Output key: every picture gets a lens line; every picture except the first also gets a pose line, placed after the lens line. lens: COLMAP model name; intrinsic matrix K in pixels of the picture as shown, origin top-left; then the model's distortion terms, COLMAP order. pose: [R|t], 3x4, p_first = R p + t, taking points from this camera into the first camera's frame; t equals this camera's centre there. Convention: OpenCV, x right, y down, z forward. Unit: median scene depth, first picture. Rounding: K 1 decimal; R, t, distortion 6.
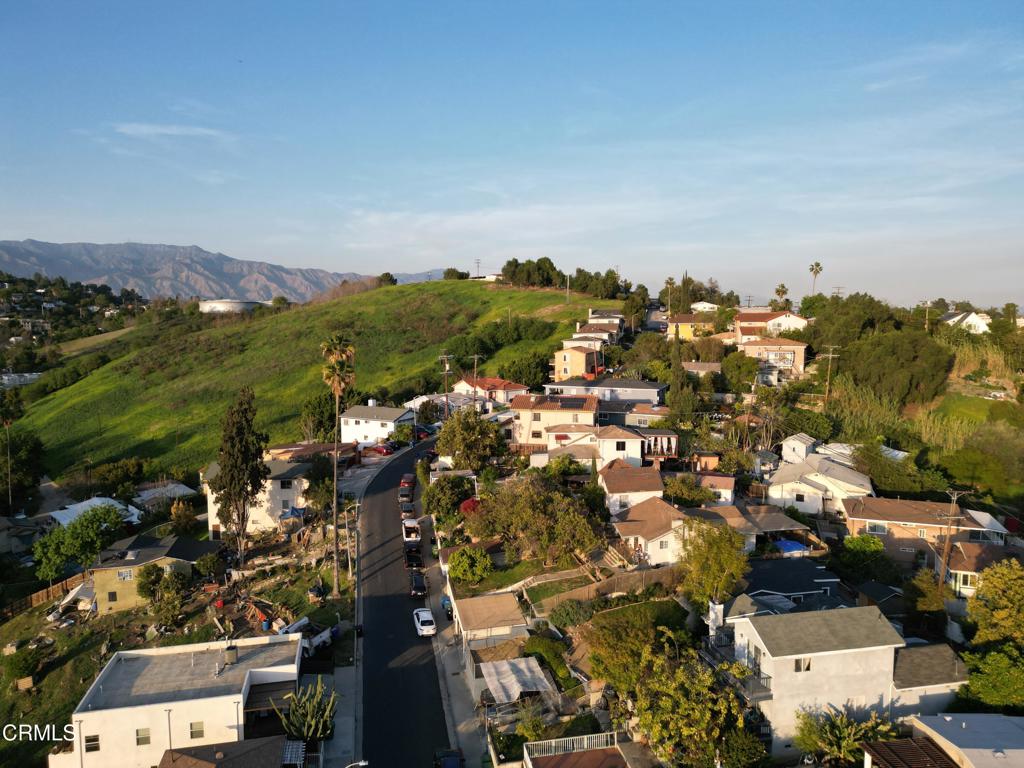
lens RADIAL K [[708.9, 0, 512.0], [0, 708.9, 384.0], [0, 0, 1]] dist [0.063839, -0.054678]
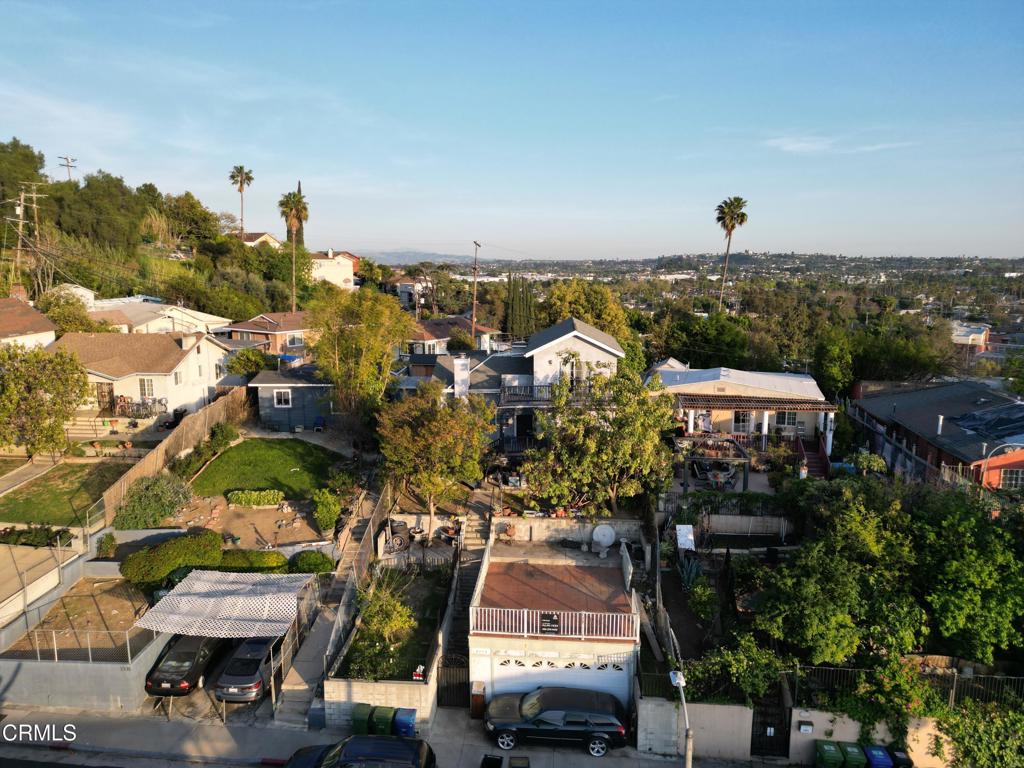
lens RADIAL K [[708.9, 0, 512.0], [0, 708.9, 384.0], [0, 0, 1]] dist [0.063839, -0.054678]
pose [[0.275672, -0.175390, 0.945115, -0.228519], [0.098040, 0.983216, 0.153864, 0.112810], [-0.956239, 0.050243, 0.288240, 0.366153]]
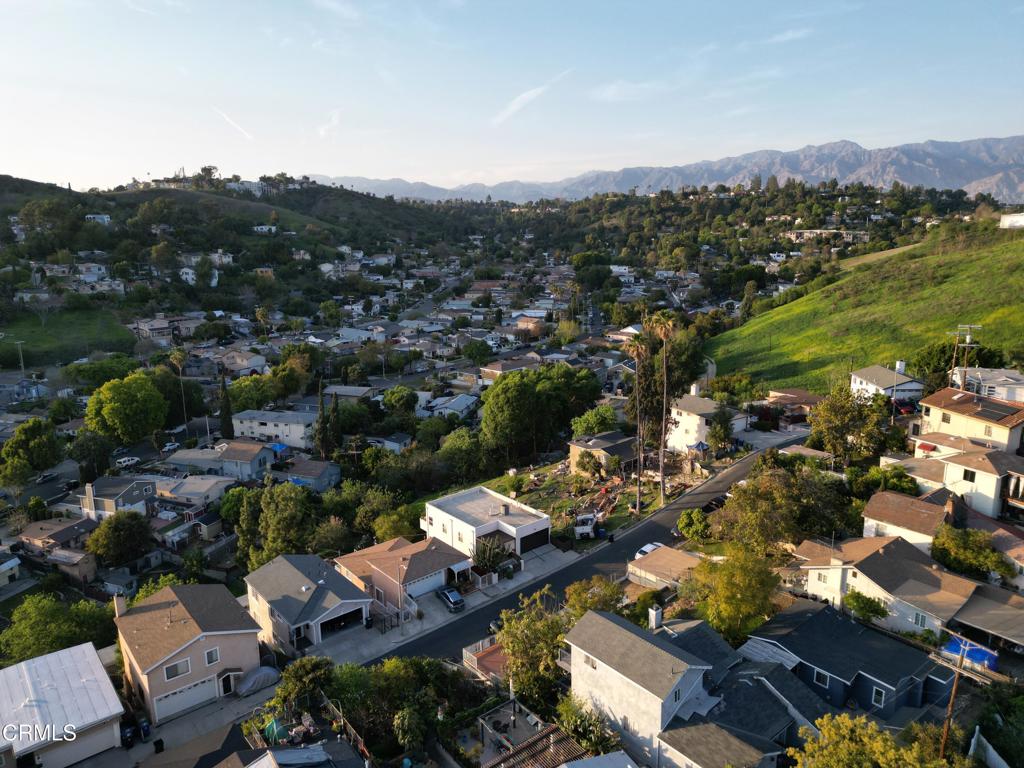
lens RADIAL K [[708.9, 0, 512.0], [0, 708.9, 384.0], [0, 0, 1]] dist [0.063839, -0.054678]
pose [[0.467172, 0.194672, -0.862469, 0.582236], [-0.079391, 0.980756, 0.178367, -0.116393], [0.880595, -0.014856, 0.473637, 0.159147]]
